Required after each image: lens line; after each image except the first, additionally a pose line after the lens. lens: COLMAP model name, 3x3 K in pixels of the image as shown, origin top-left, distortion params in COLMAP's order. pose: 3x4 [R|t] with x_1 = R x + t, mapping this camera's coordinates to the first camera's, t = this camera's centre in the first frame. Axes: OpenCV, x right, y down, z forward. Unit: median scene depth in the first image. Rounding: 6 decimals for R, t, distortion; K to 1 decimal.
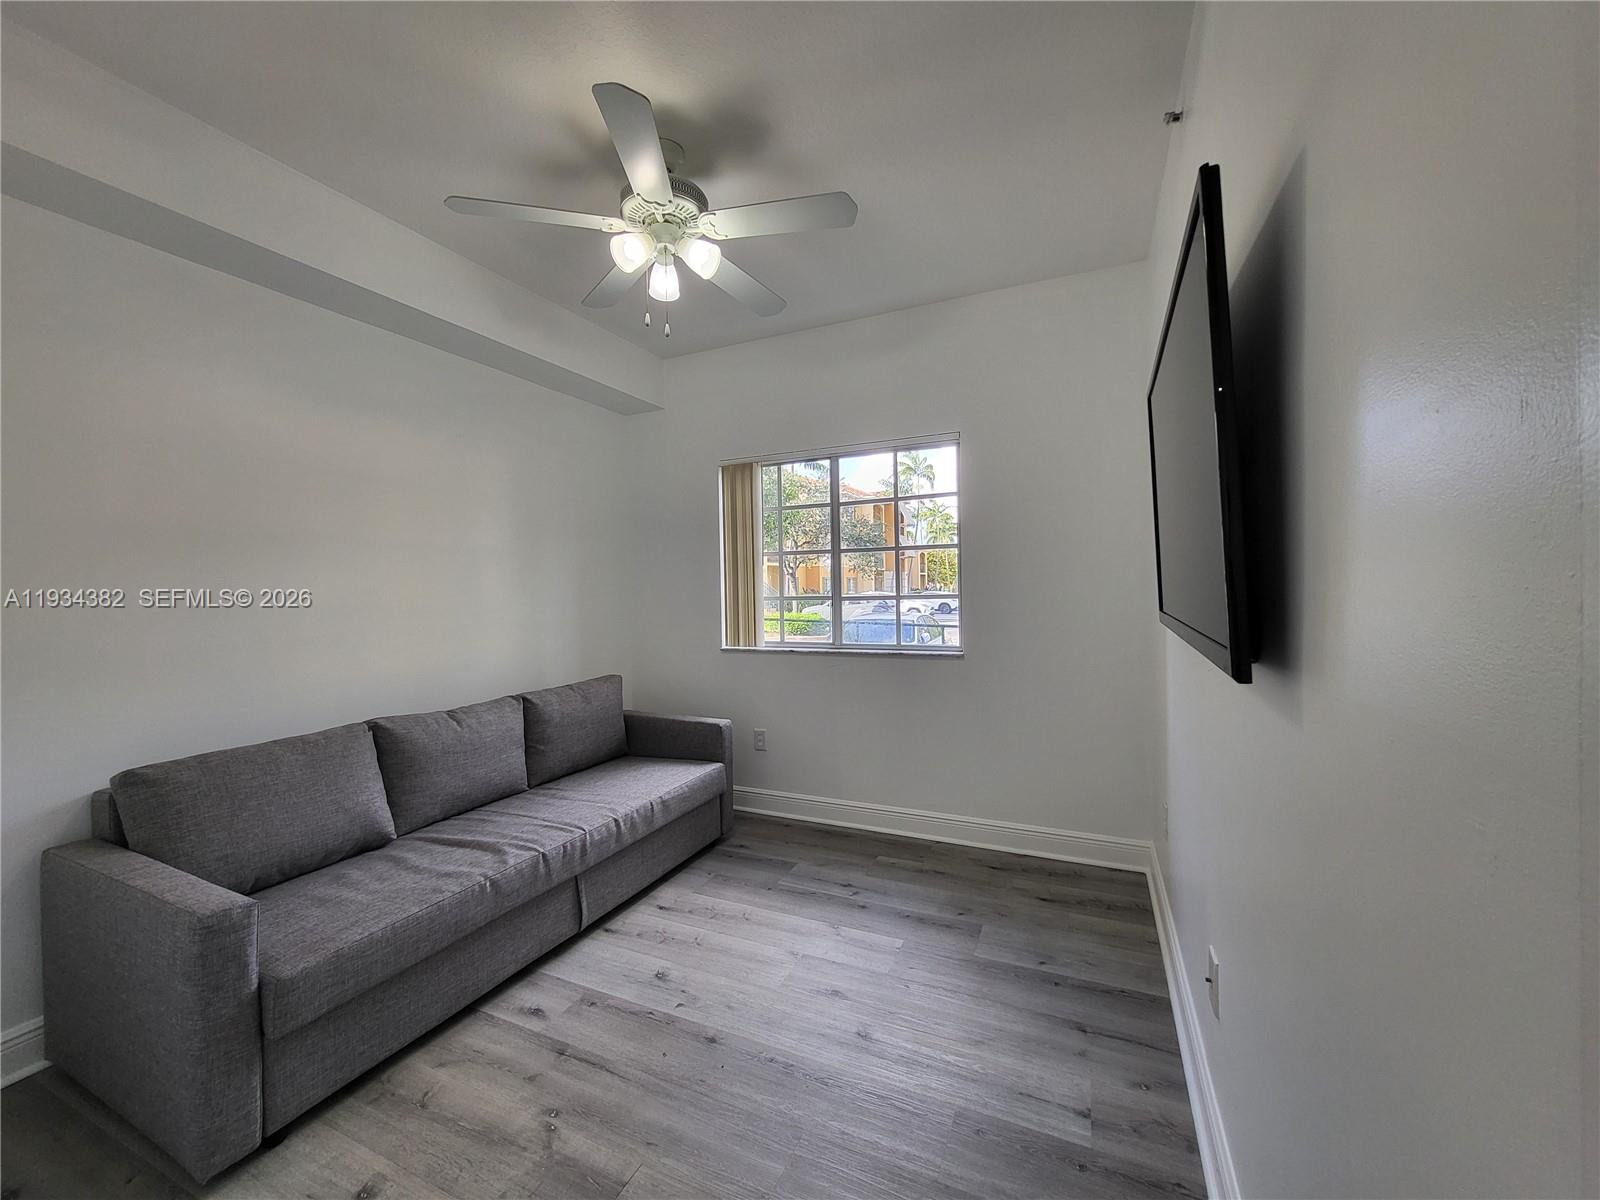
lens RADIAL K [[629.8, 0, 800.4], [0, 629.8, 592.4], [0, 0, 1]] dist [-0.001280, -0.000029]
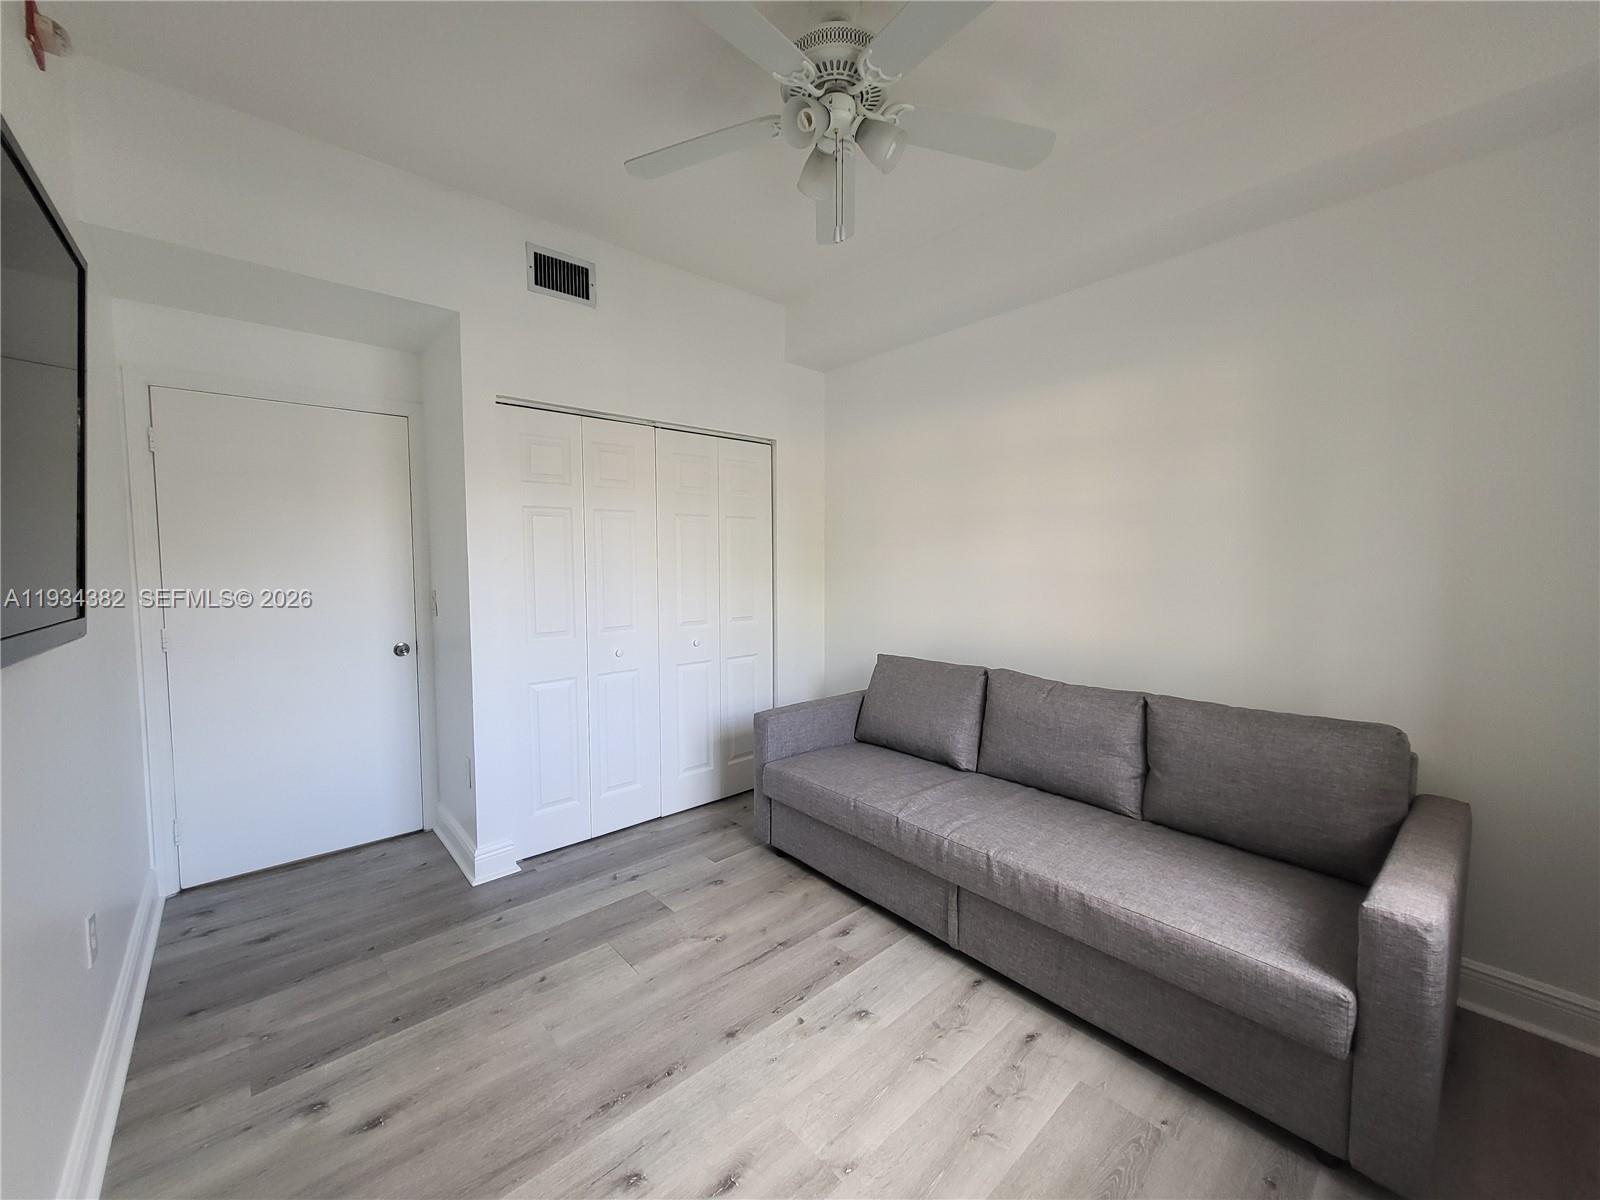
lens RADIAL K [[629.8, 0, 799.6], [0, 629.8, 600.3], [0, 0, 1]] dist [-0.001280, -0.000029]
pose [[-0.396083, 0.078362, -0.914865, 0.482908], [-0.001766, 0.996285, 0.086101, -0.016701], [0.918213, 0.035718, -0.394473, 1.100224]]
